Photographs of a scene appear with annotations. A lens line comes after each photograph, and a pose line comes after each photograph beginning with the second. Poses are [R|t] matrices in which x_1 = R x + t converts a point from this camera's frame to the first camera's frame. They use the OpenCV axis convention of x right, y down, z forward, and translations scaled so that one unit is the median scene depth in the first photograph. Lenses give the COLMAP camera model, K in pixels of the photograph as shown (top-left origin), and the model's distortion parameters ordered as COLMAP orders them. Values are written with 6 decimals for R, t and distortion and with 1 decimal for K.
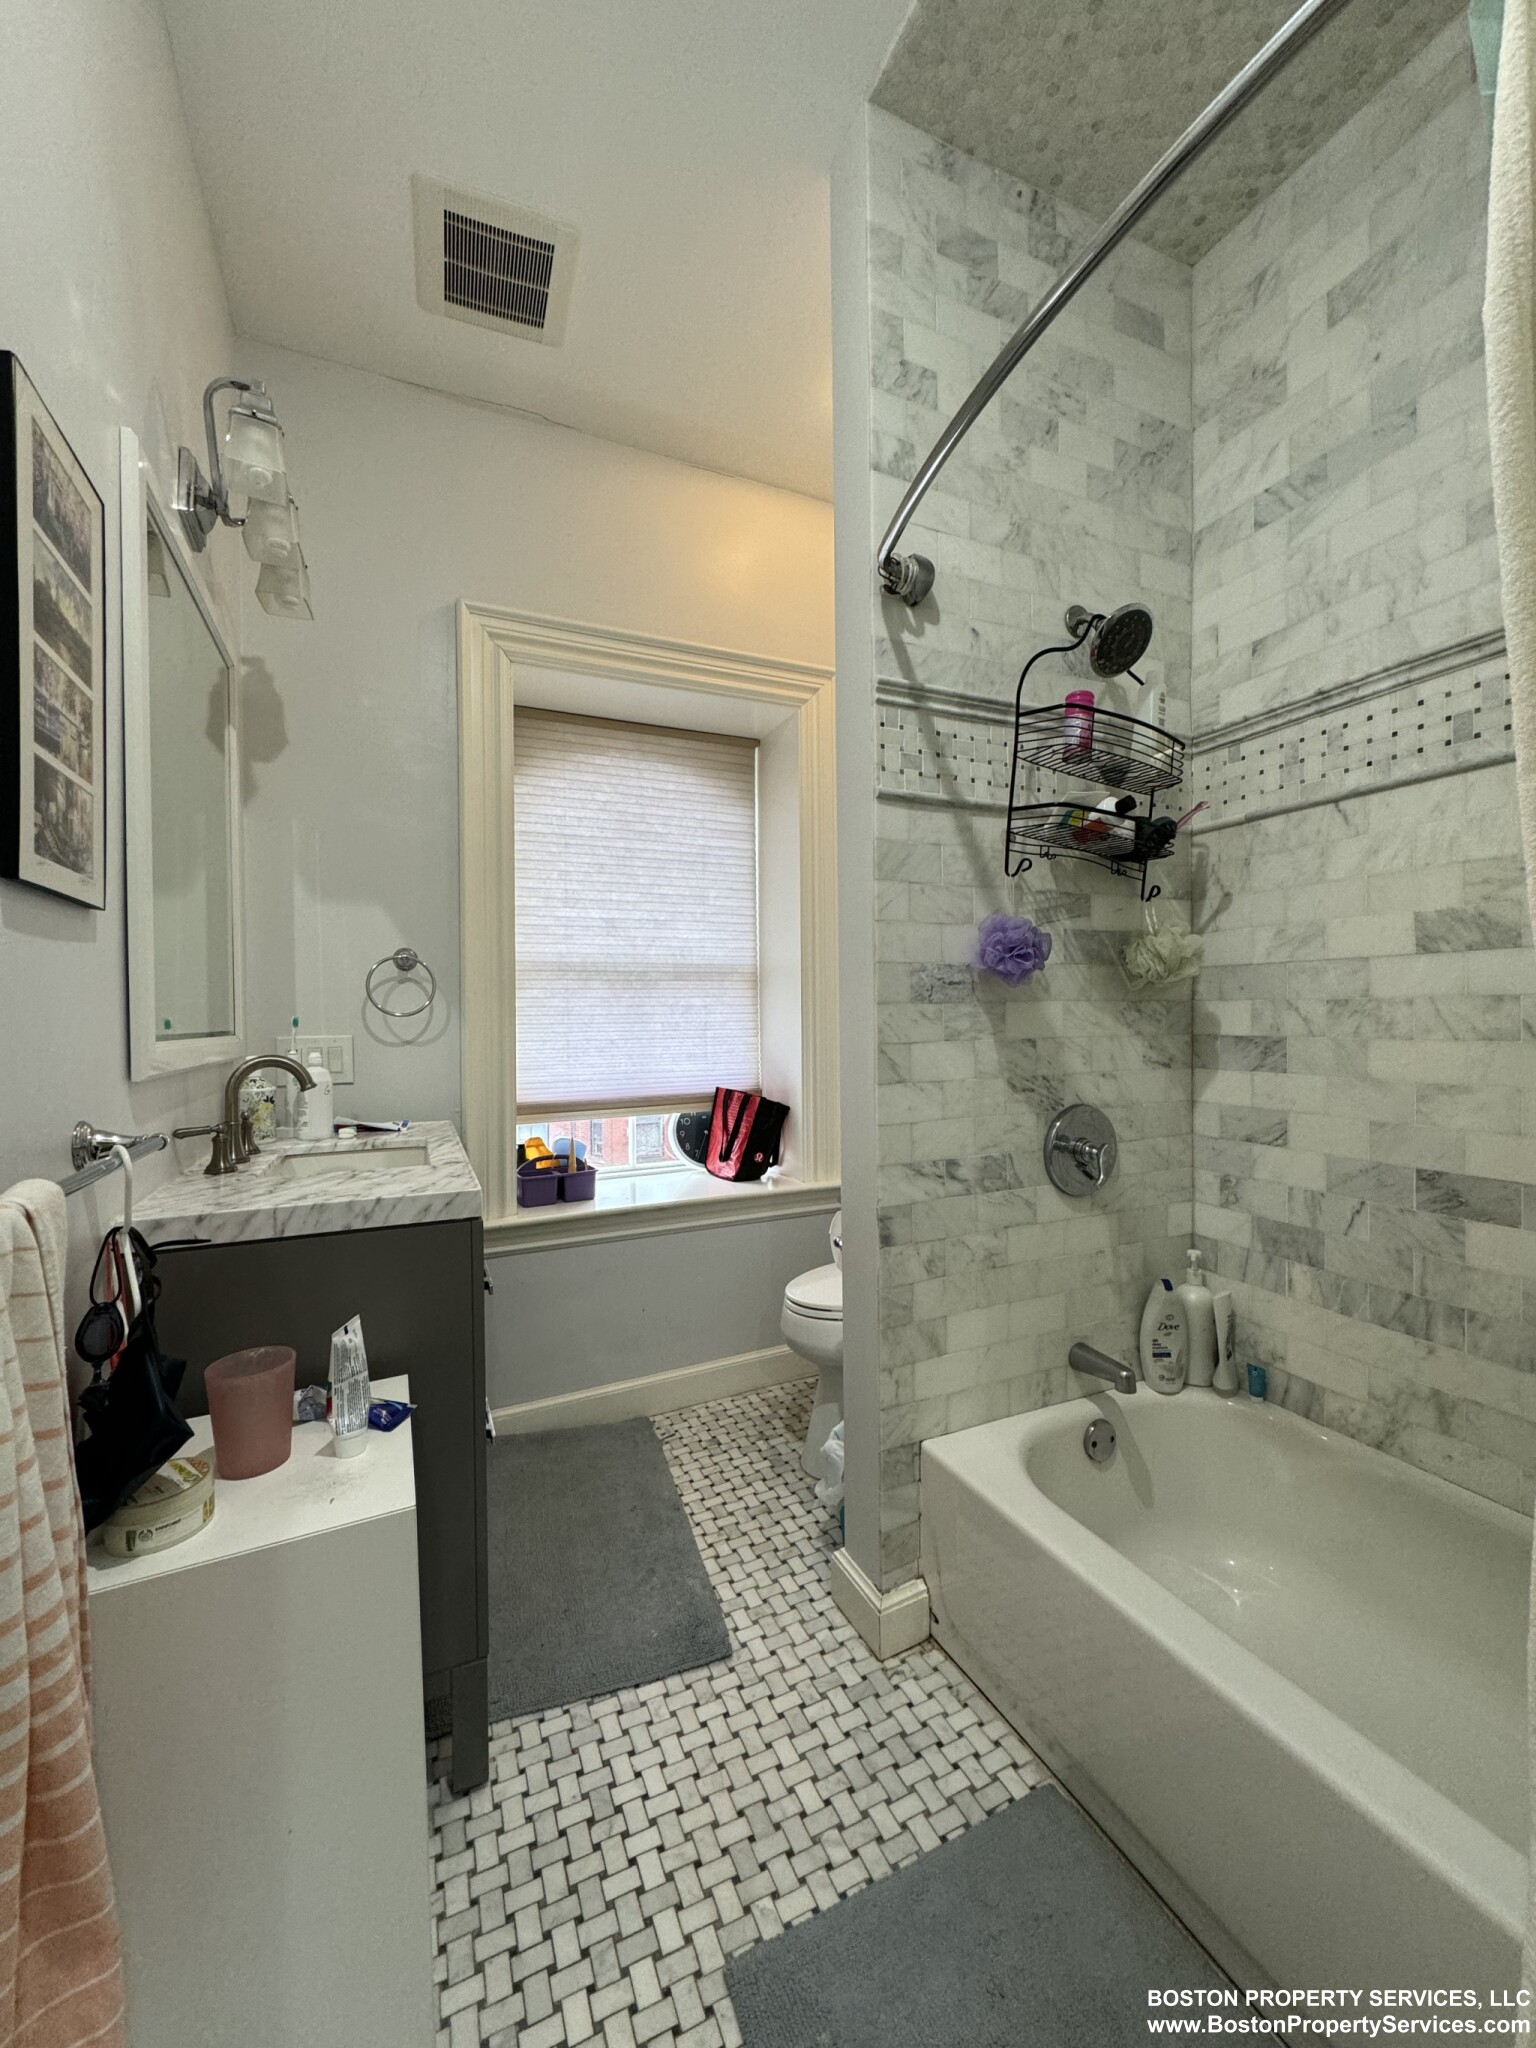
lens RADIAL K [[815.8, 0, 767.7], [0, 815.8, 1020.6], [0, 0, 1]] dist [-0.000170, -0.000115]
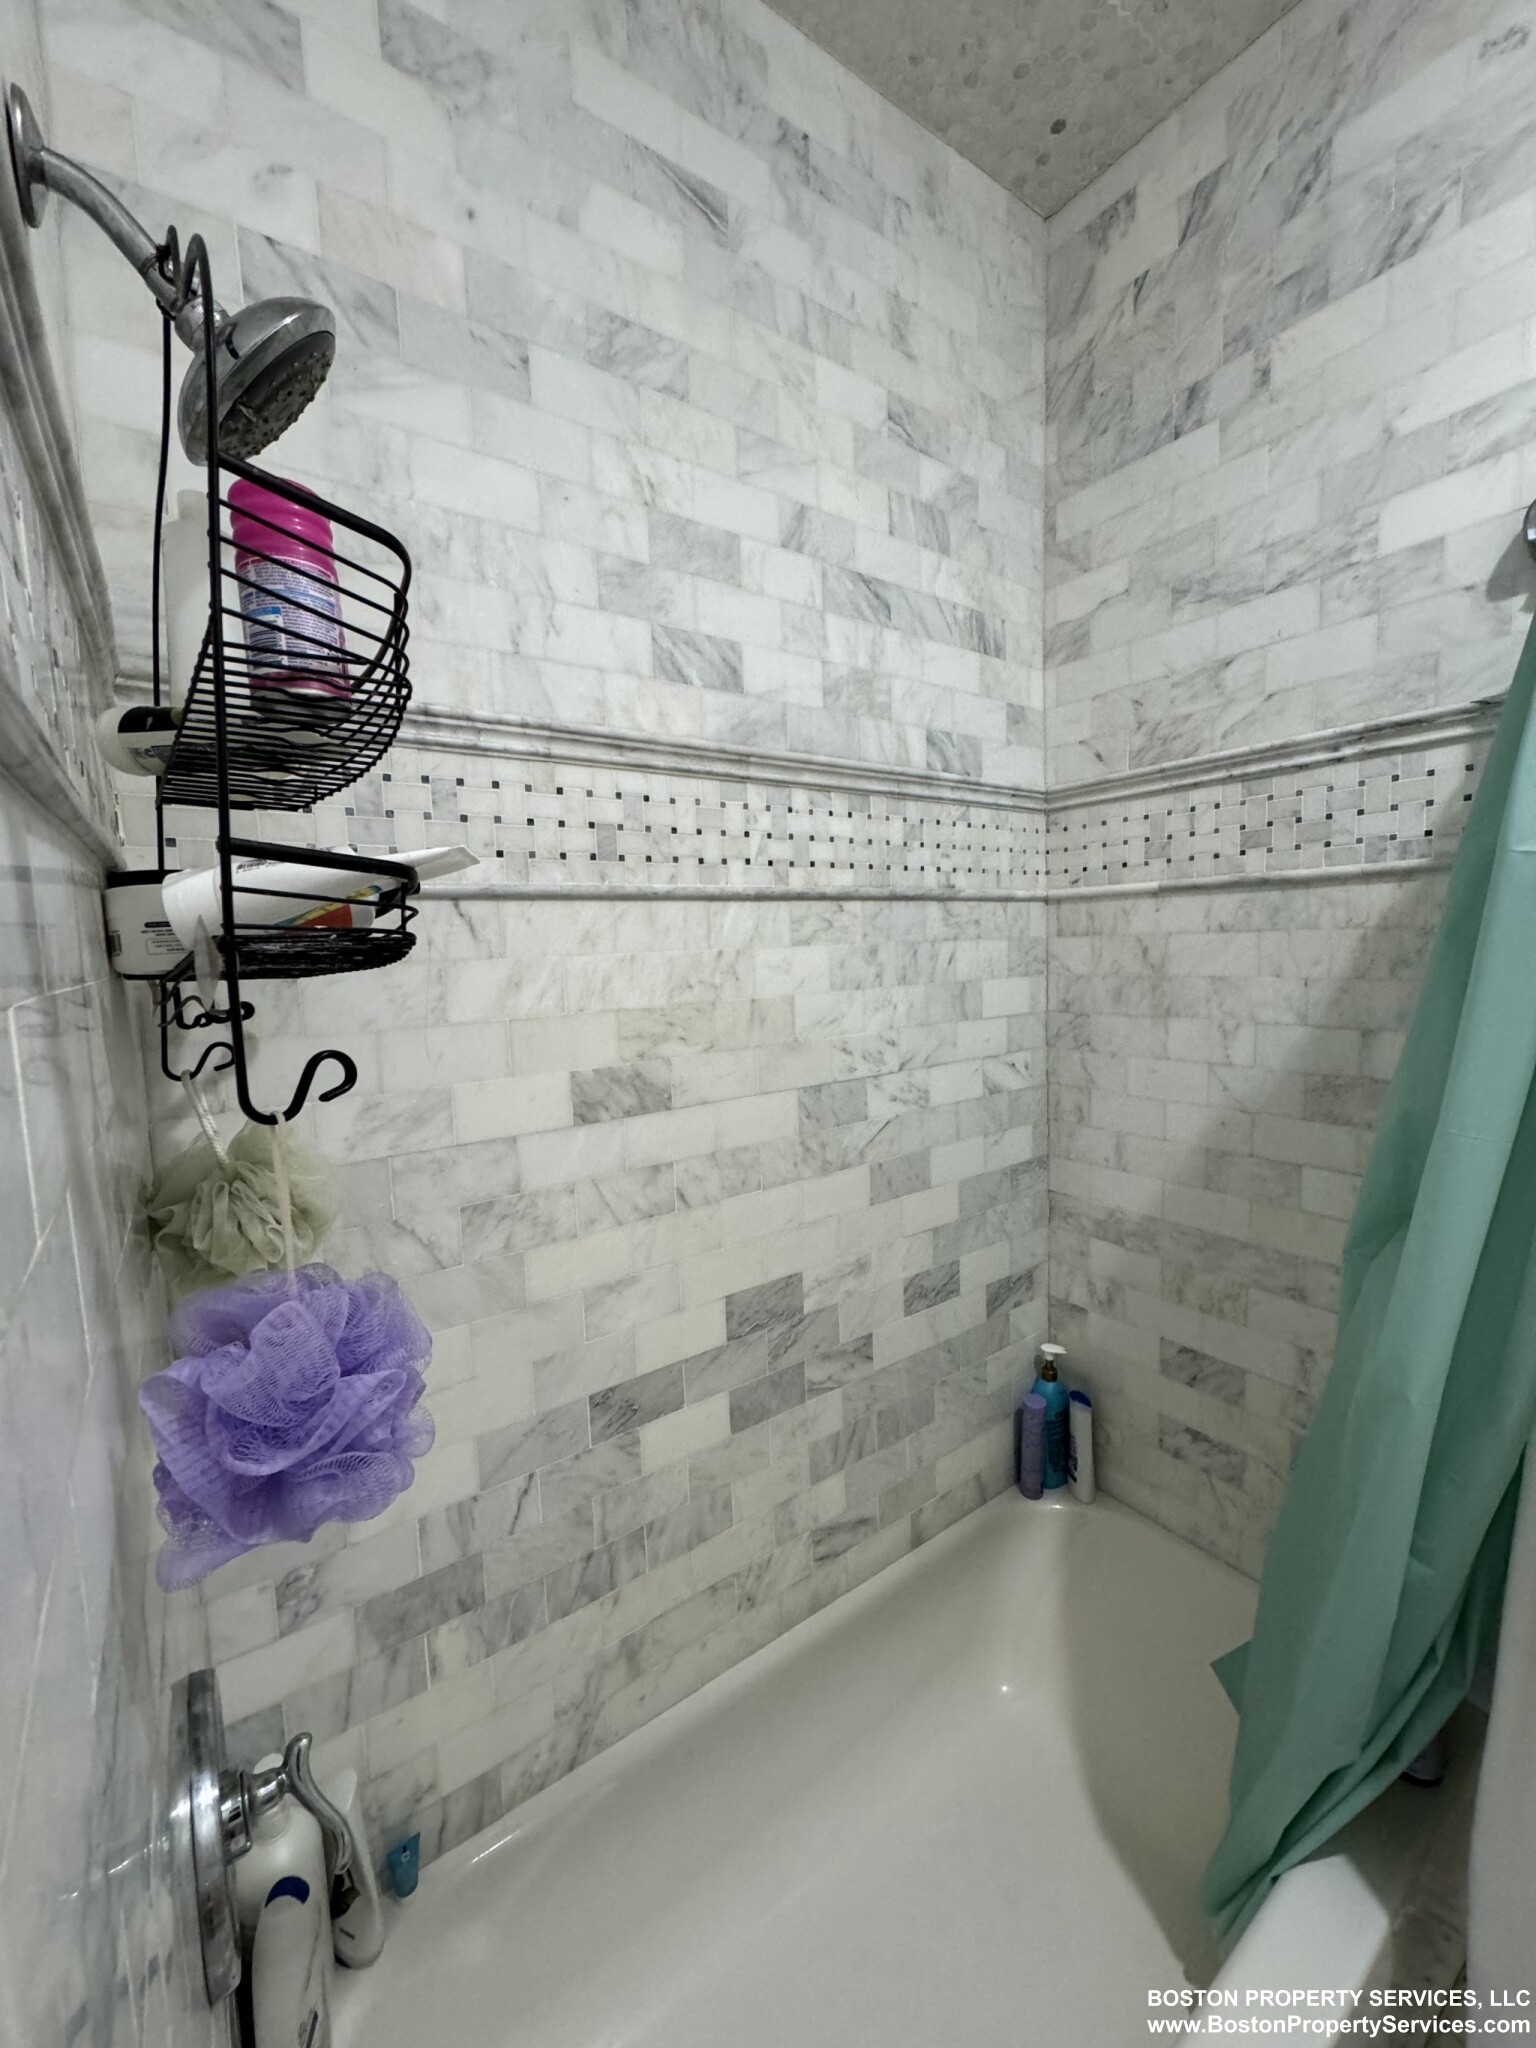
lens RADIAL K [[815.8, 0, 768.9], [0, 815.8, 1018.6], [0, 0, 1]] dist [-0.000170, -0.000115]
pose [[-0.199612, -0.080474, 0.976565, 0.026691], [0.040259, 0.995107, 0.090232, -0.239794], [-0.979048, 0.057327, -0.195396, 0.955568]]
